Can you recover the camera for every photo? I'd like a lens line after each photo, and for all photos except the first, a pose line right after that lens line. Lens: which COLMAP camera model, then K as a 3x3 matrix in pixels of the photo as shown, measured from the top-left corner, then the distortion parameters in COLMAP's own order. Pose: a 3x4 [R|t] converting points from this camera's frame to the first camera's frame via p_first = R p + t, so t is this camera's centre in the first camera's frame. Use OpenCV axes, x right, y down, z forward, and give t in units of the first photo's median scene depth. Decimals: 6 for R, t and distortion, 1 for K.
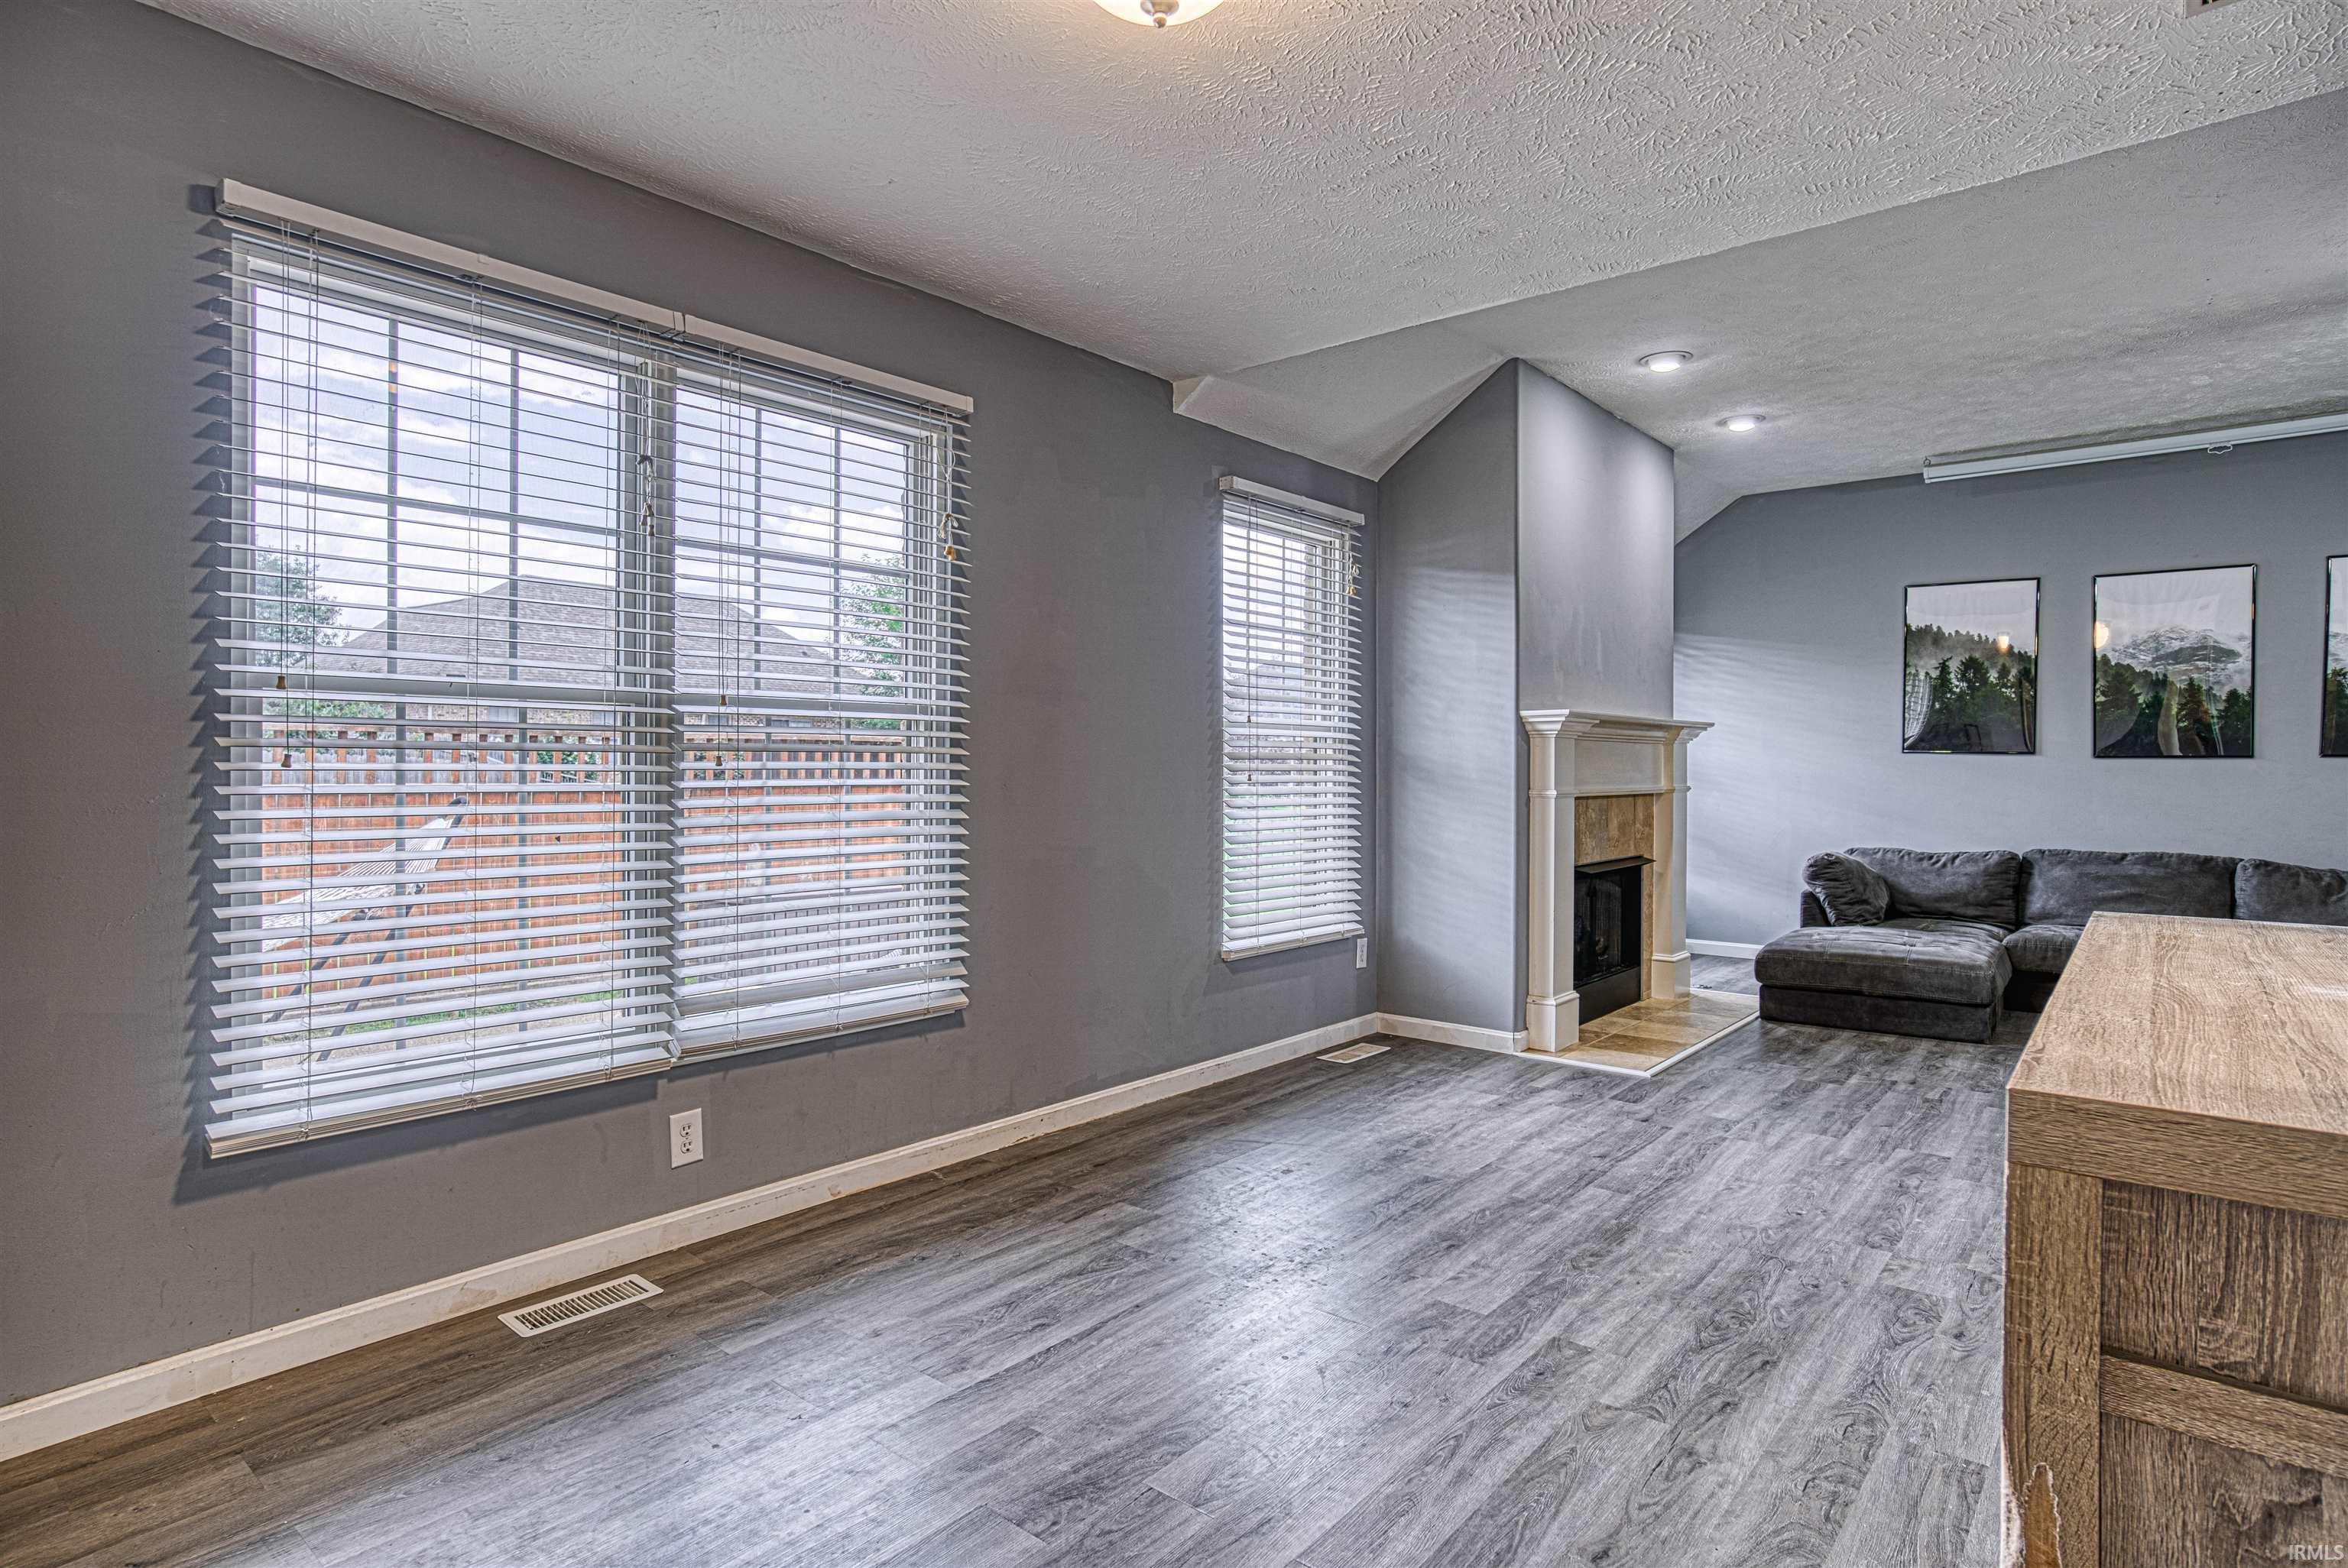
lens RADIAL K [[1222.6, 0, 1166.9], [0, 1222.6, 784.7], [0, 0, 1]] dist [-0.027696, 0.000955]
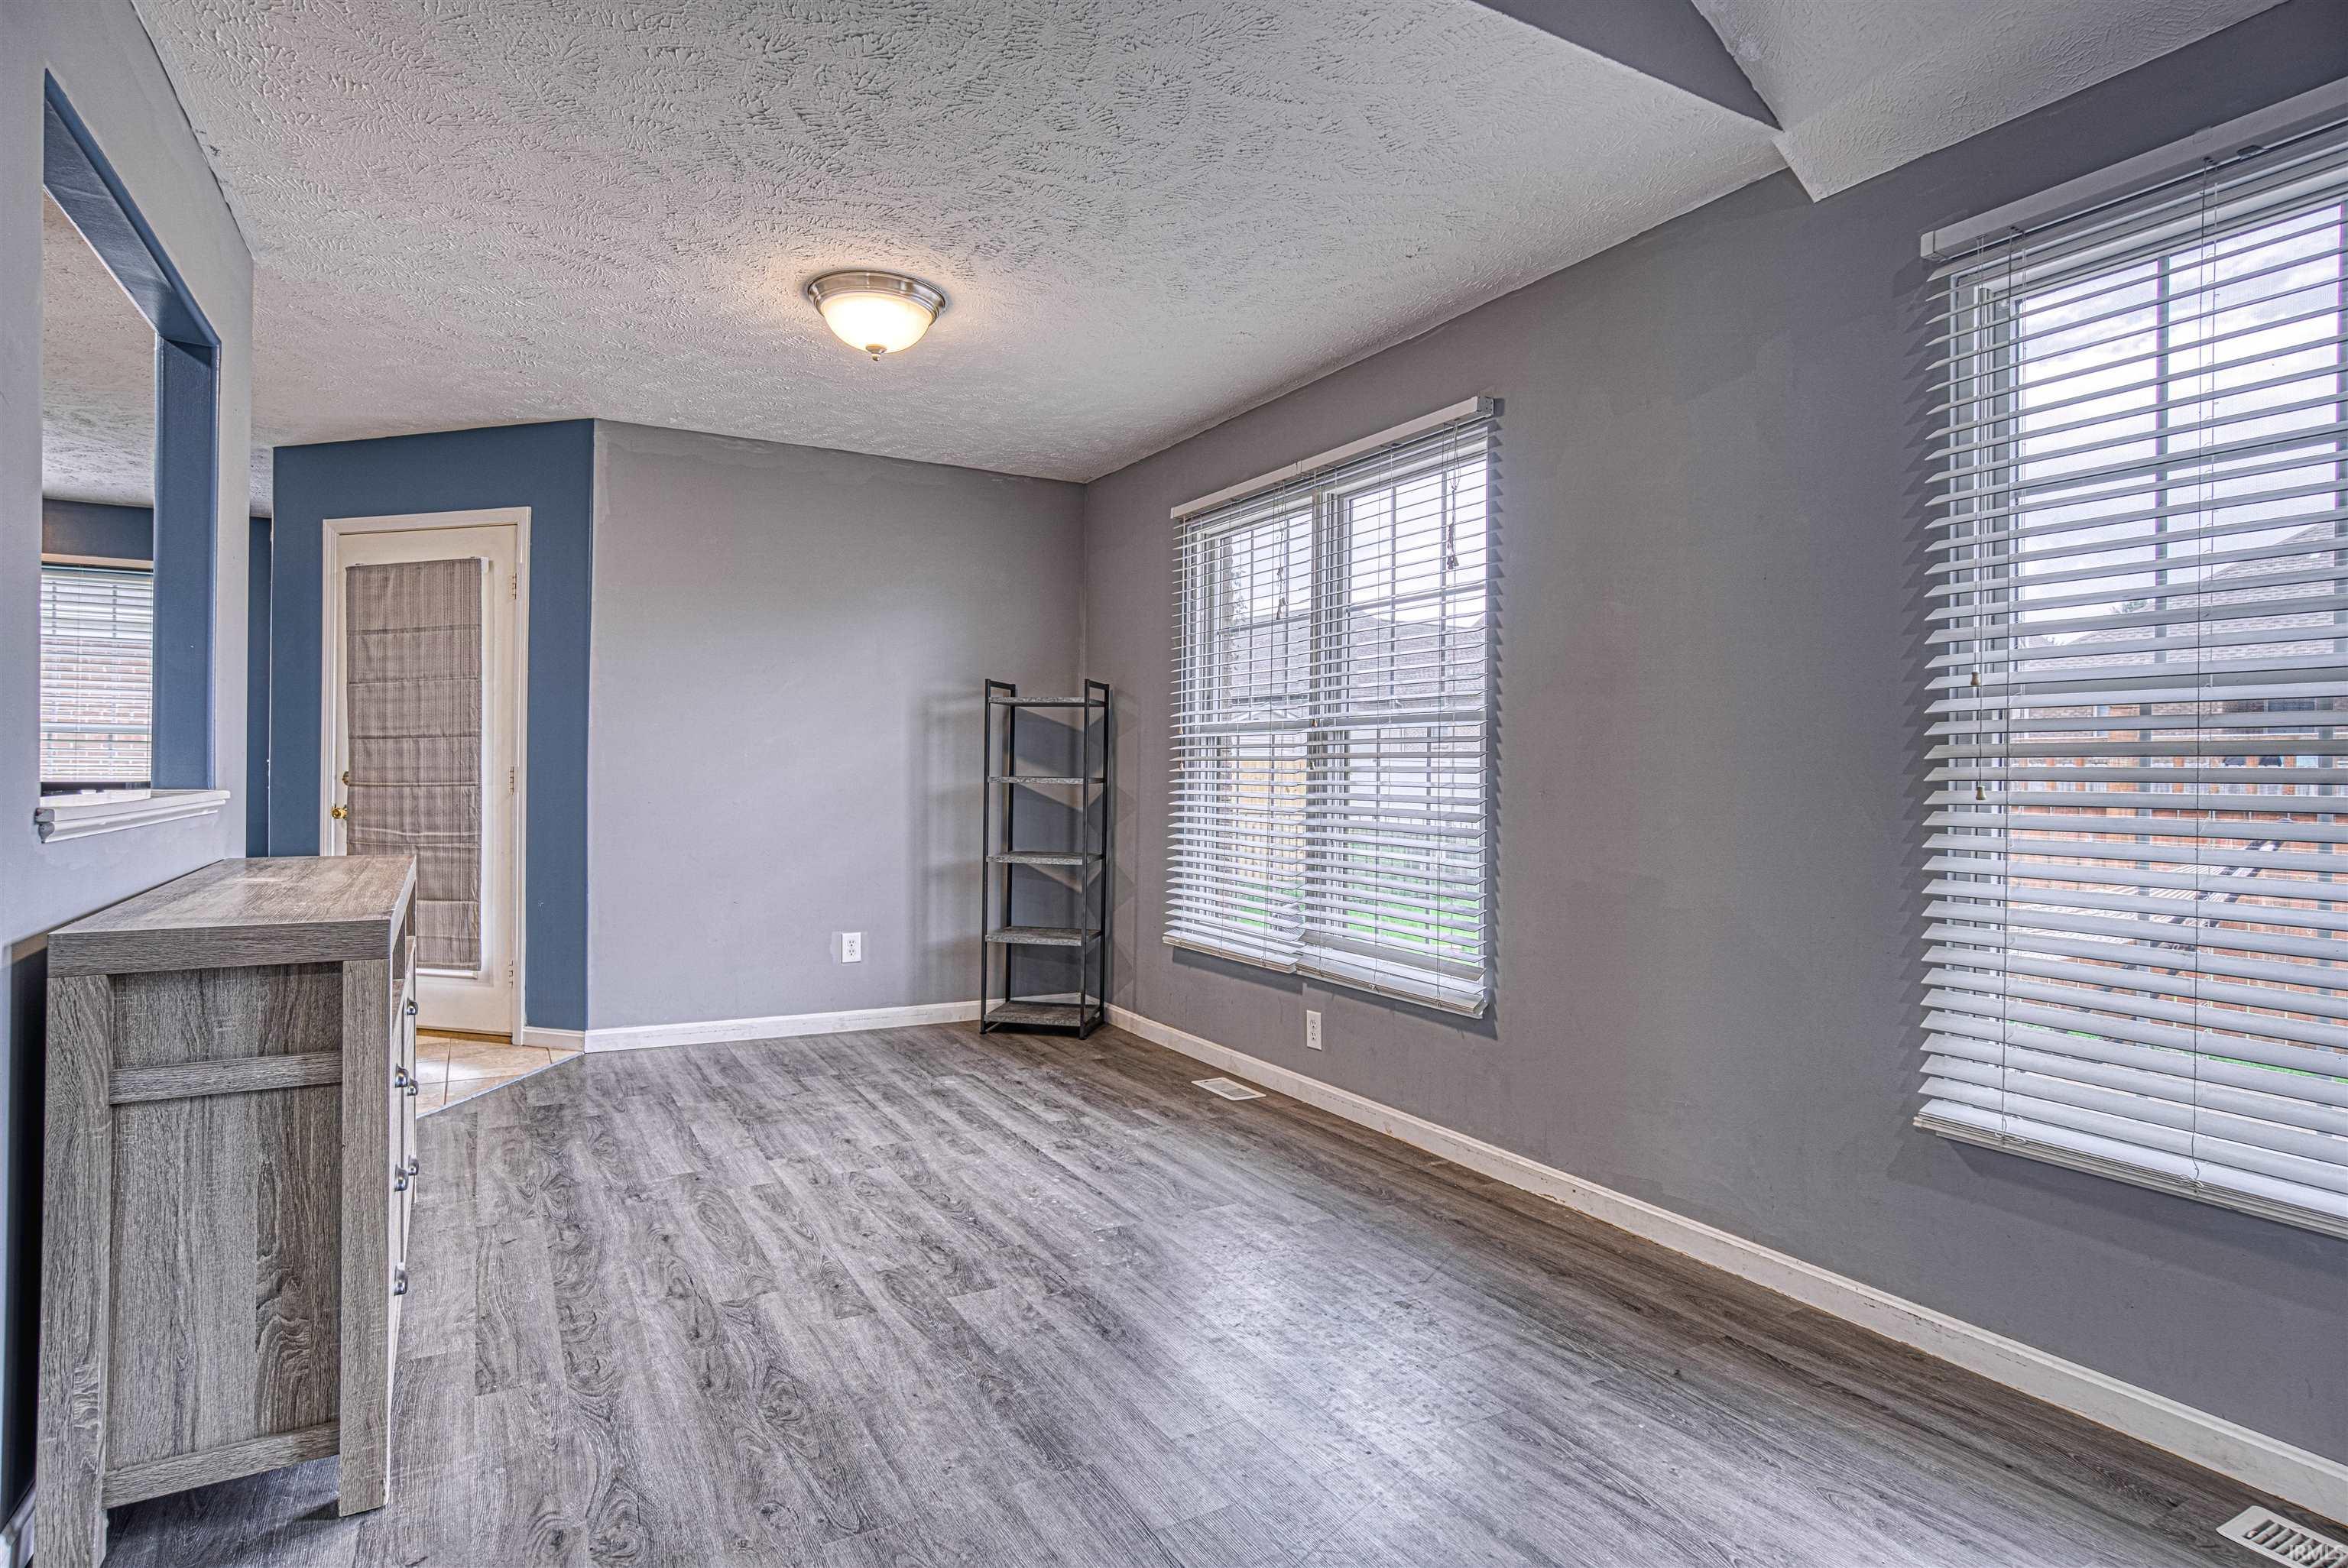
lens RADIAL K [[1222.6, 0, 1165.3], [0, 1222.6, 782.1], [0, 0, 1]] dist [-0.027696, 0.000955]
pose [[-0.342767, 0.002681, -0.939417, 0.908552], [-0.021373, 0.999715, 0.010652, -0.011218], [0.939177, 0.023729, -0.342612, 1.183366]]
